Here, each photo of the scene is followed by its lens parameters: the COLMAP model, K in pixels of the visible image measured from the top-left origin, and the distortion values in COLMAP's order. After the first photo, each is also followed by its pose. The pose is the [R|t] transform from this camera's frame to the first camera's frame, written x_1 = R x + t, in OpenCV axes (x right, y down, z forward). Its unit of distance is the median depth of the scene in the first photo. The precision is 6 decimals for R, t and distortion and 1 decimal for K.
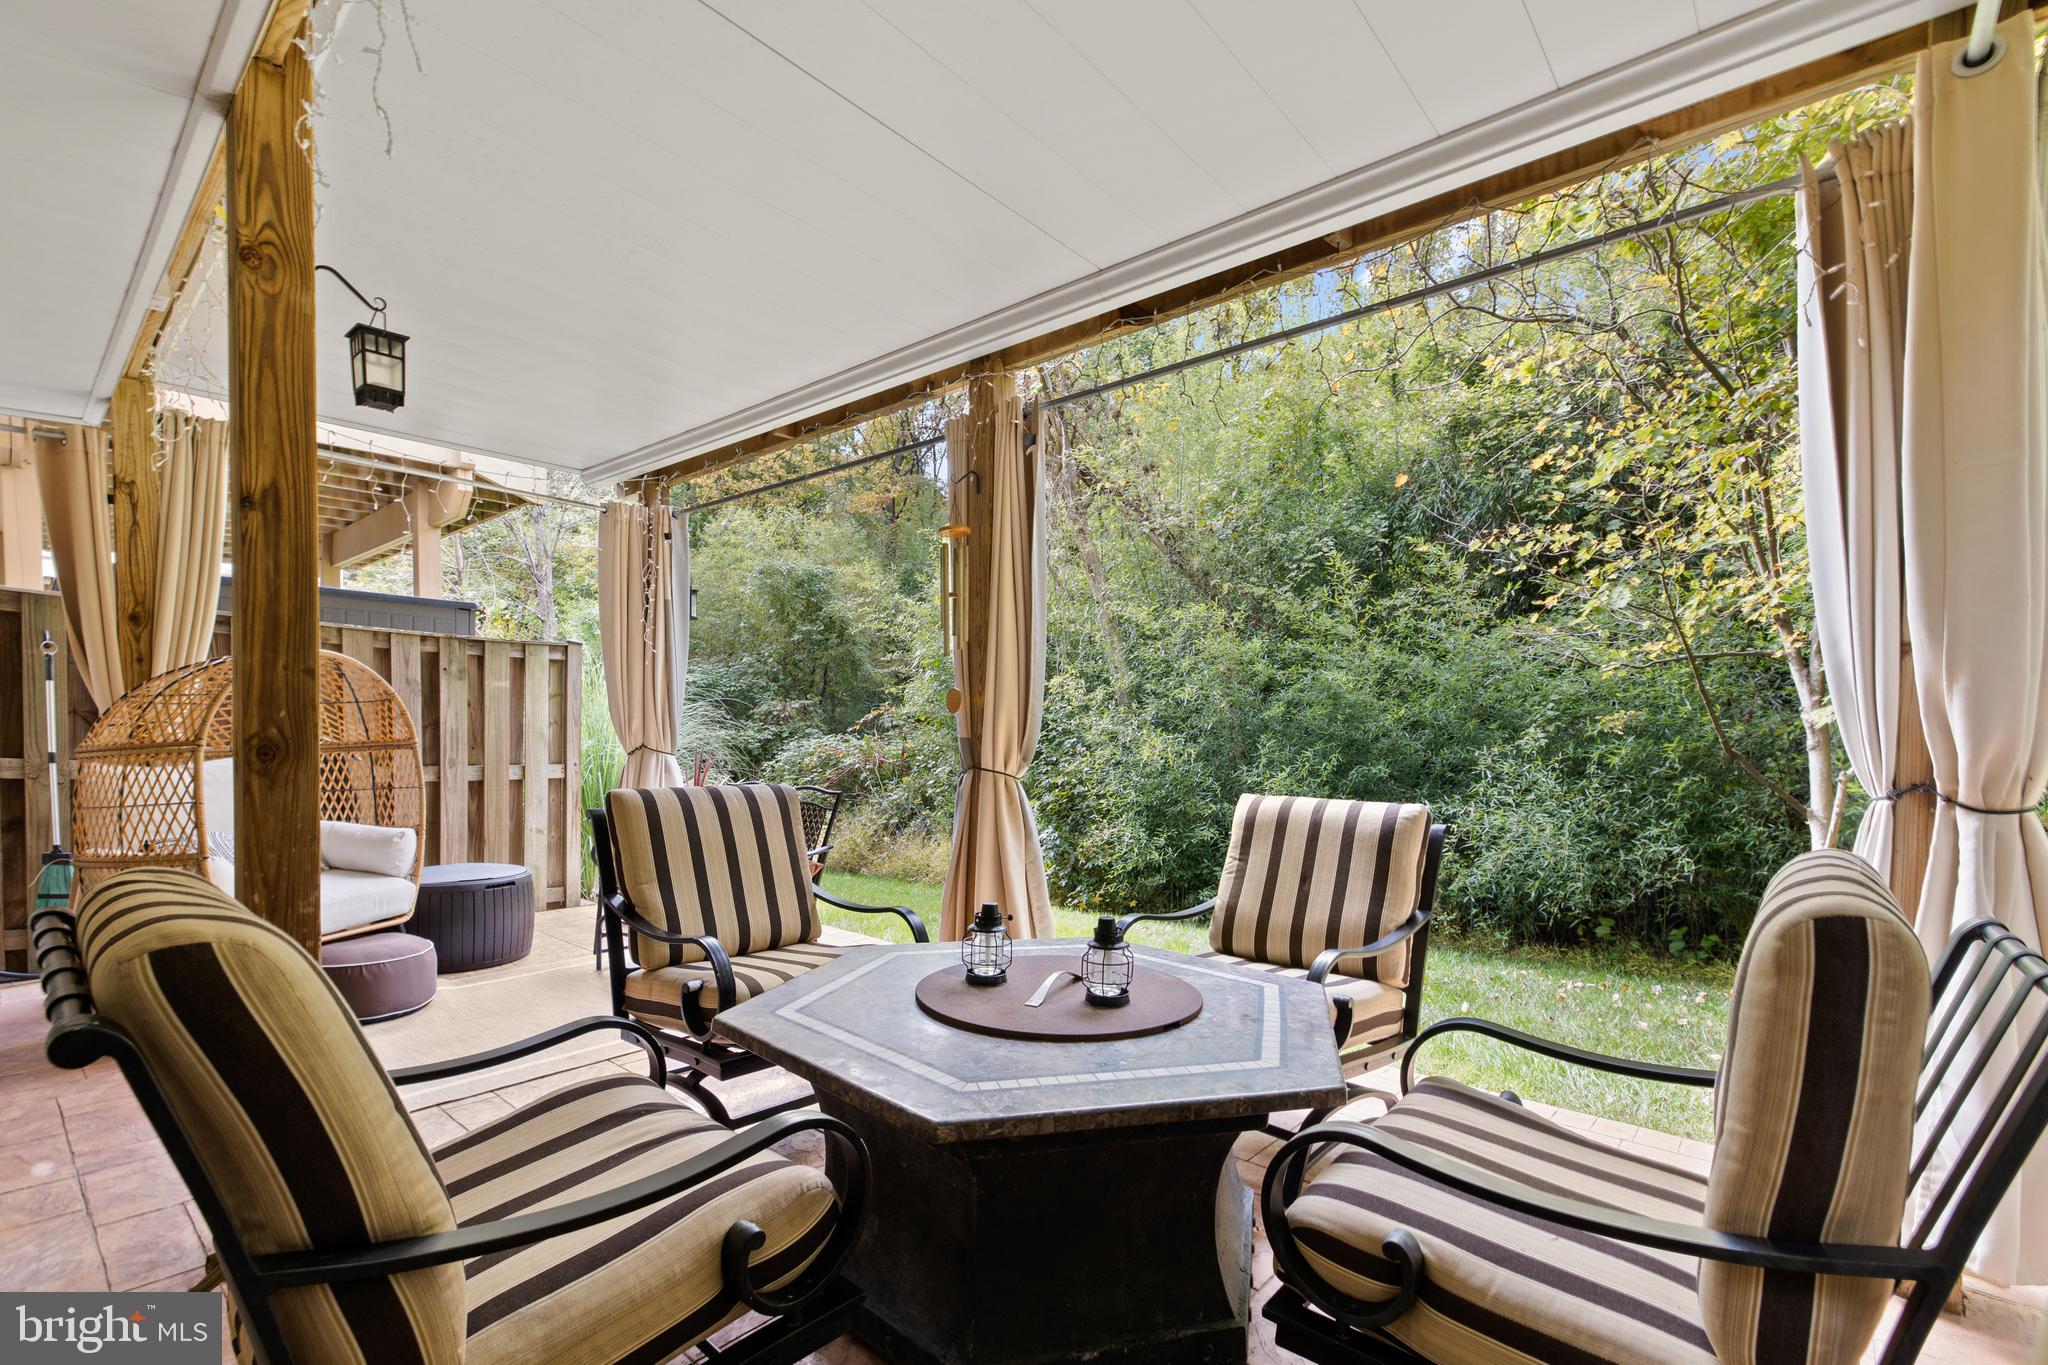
lens RADIAL K [[912.7, 0, 1022.0], [0, 912.7, 763.0], [0, 0, 1]] dist [0.001481, 0.000263]
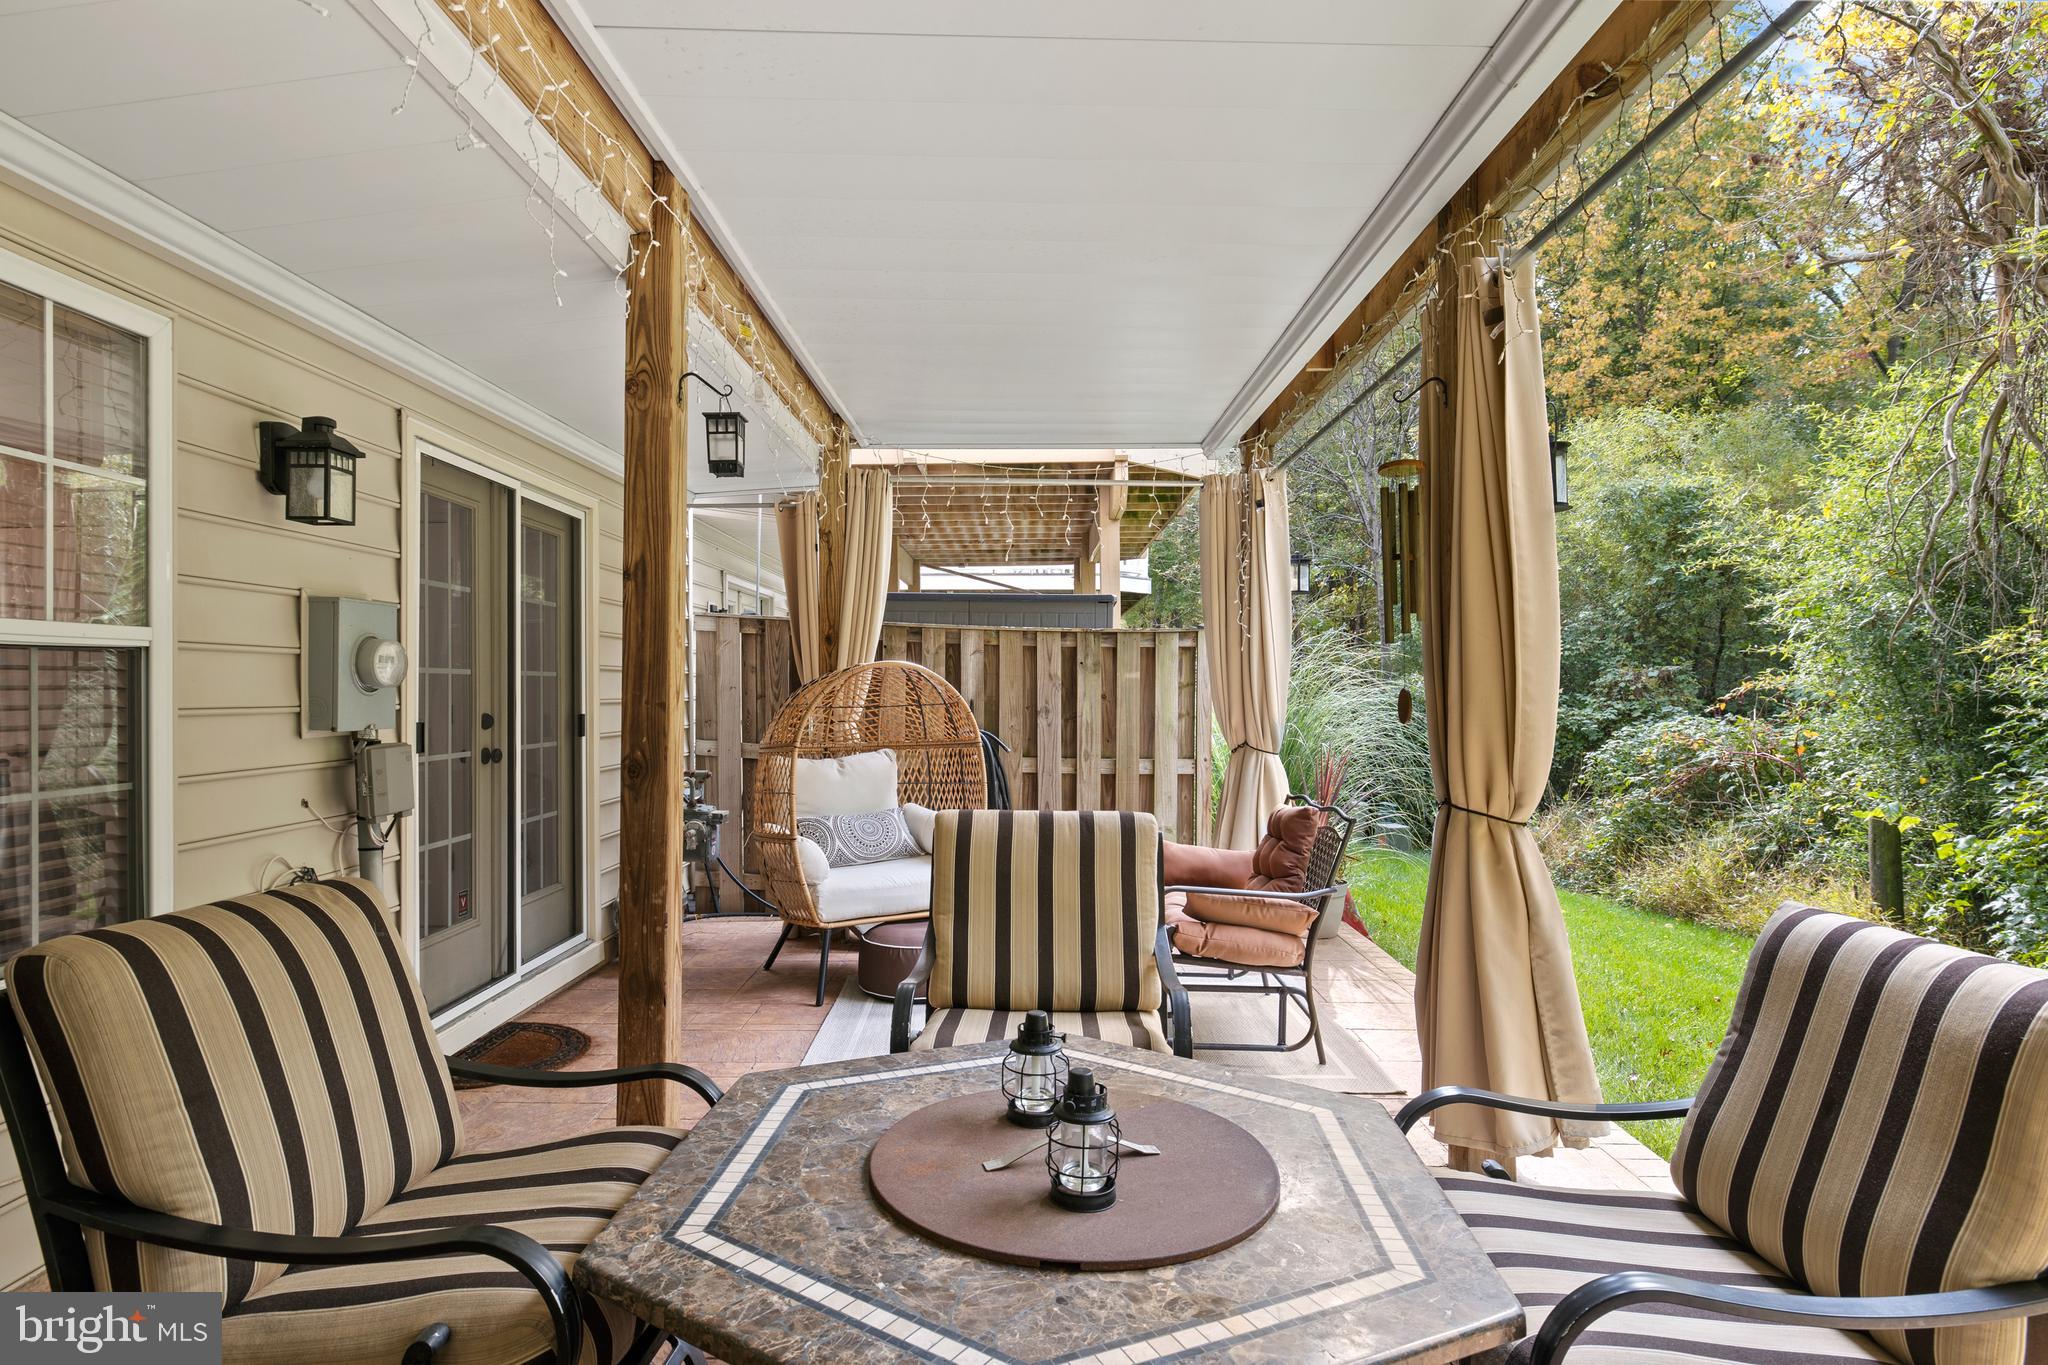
lens RADIAL K [[1099.2, 0, 1024.0], [0, 1099.2, 682.5], [0, 0, 1]] dist [-0.031879, 0.084541]
pose [[0.662261, -0.016075, -0.749101, 0.239661], [-0.021649, 0.998942, -0.040576, -0.030235], [0.748960, 0.043090, 0.661212, 0.145899]]
